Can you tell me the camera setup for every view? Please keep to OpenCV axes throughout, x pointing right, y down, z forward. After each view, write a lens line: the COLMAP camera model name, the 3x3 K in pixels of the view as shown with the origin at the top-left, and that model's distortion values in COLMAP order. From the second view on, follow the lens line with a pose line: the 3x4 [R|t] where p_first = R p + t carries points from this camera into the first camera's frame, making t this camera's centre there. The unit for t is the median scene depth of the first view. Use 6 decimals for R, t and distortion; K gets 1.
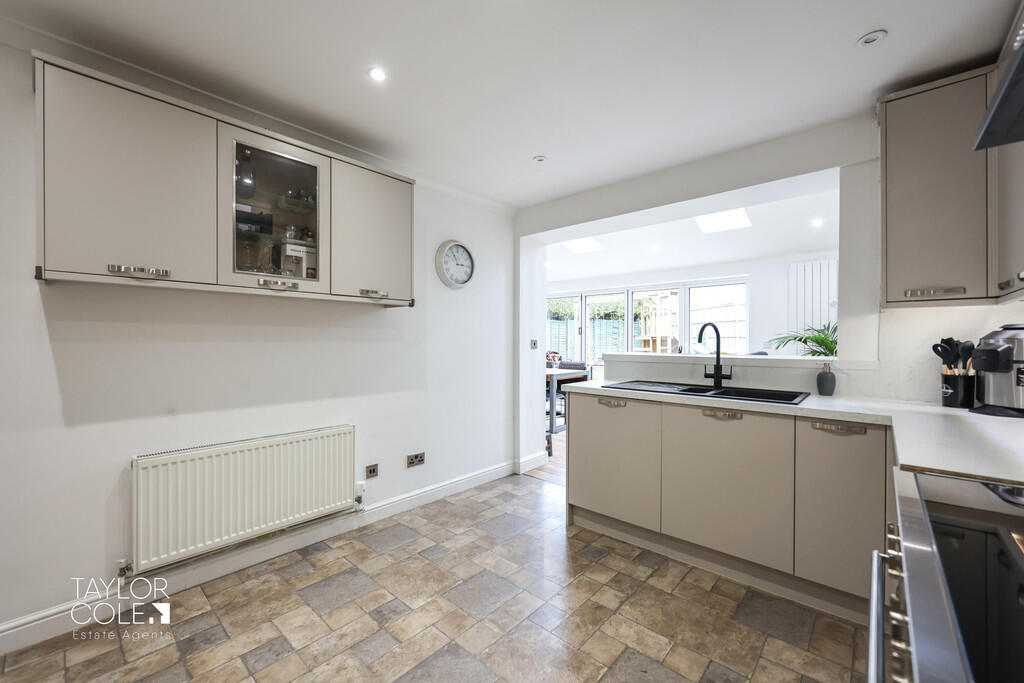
lens RADIAL K [[416.3, 0, 507.5], [0, 416.3, 341.2], [0, 0, 1]] dist [0.004391, 0.000018]
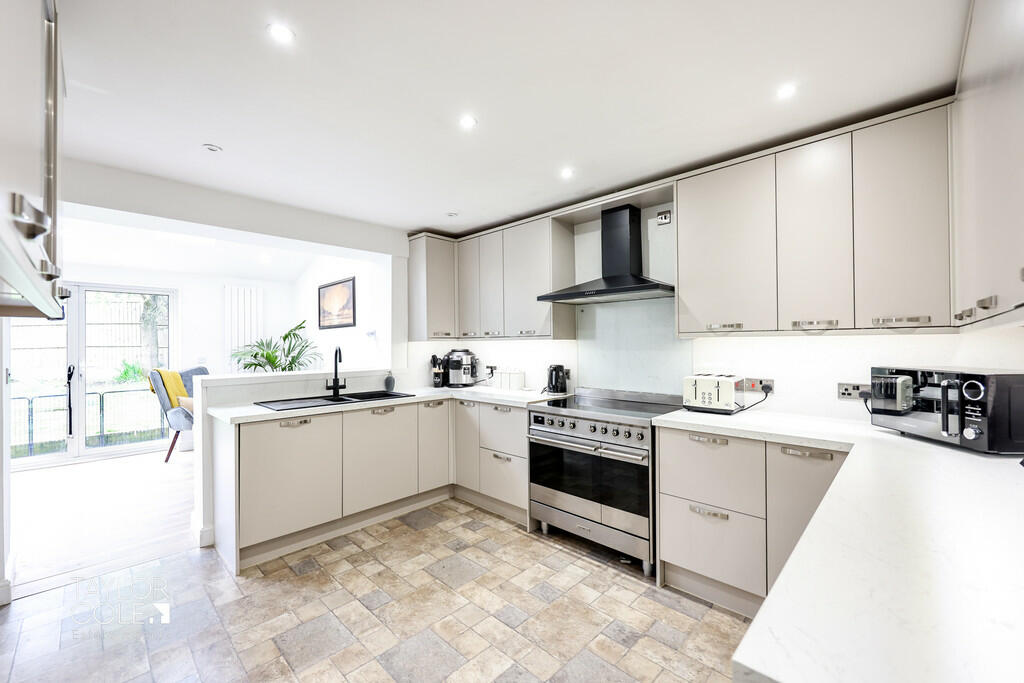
lens RADIAL K [[416.3, 0, 513.3], [0, 416.3, 342.8], [0, 0, 1]] dist [0.004391, 0.000018]
pose [[0.019803, 0.007416, 0.999776, -0.881848], [0.014978, 0.999858, -0.007714, -0.040705], [-0.999692, 0.015128, 0.019689, 0.470780]]
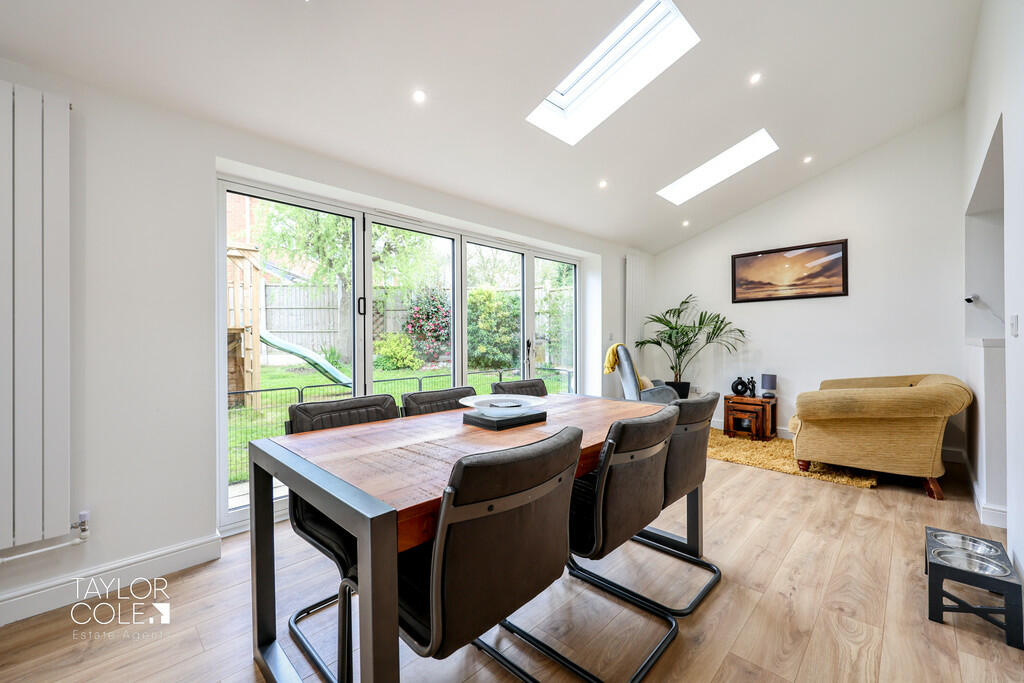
lens RADIAL K [[416.3, 0, 514.4], [0, 416.3, 341.7], [0, 0, 1]] dist [0.004391, 0.000018]
pose [[0.033474, -0.000976, 0.999439, -0.685587], [0.011944, 0.999929, 0.000577, 0.032440], [-0.999368, 0.011918, 0.033483, 2.725751]]
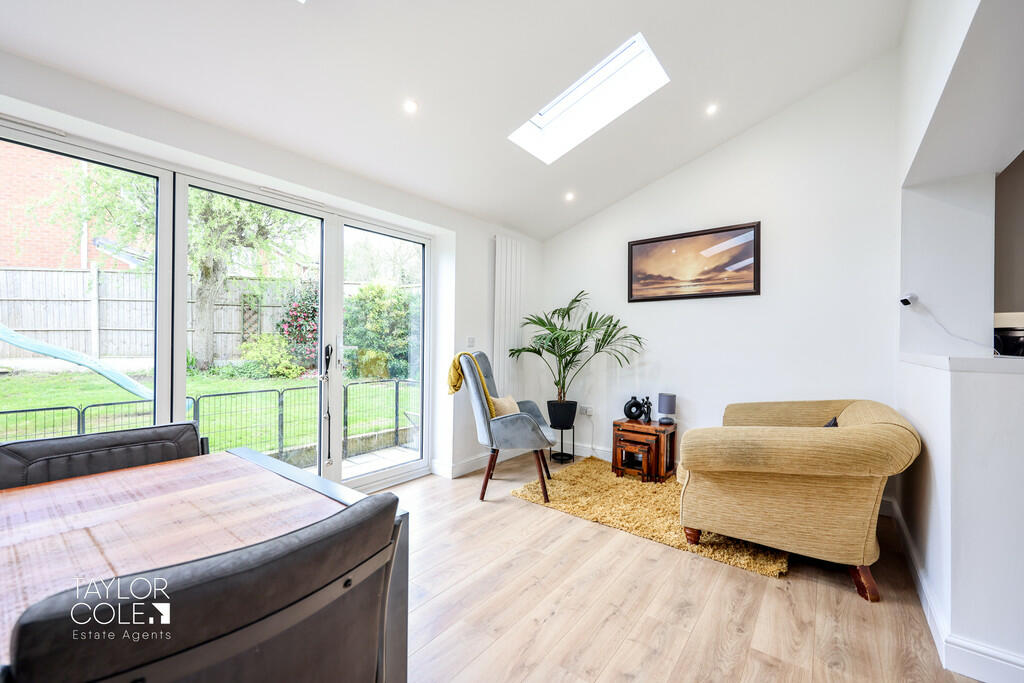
lens RADIAL K [[416.3, 0, 515.6], [0, 416.3, 346.1], [0, 0, 1]] dist [0.004391, 0.000018]
pose [[-0.087380, -0.002707, 0.996171, -0.143378], [-0.002574, 0.999994, 0.002492, 0.023124], [-0.996172, -0.002347, -0.087387, 2.271430]]
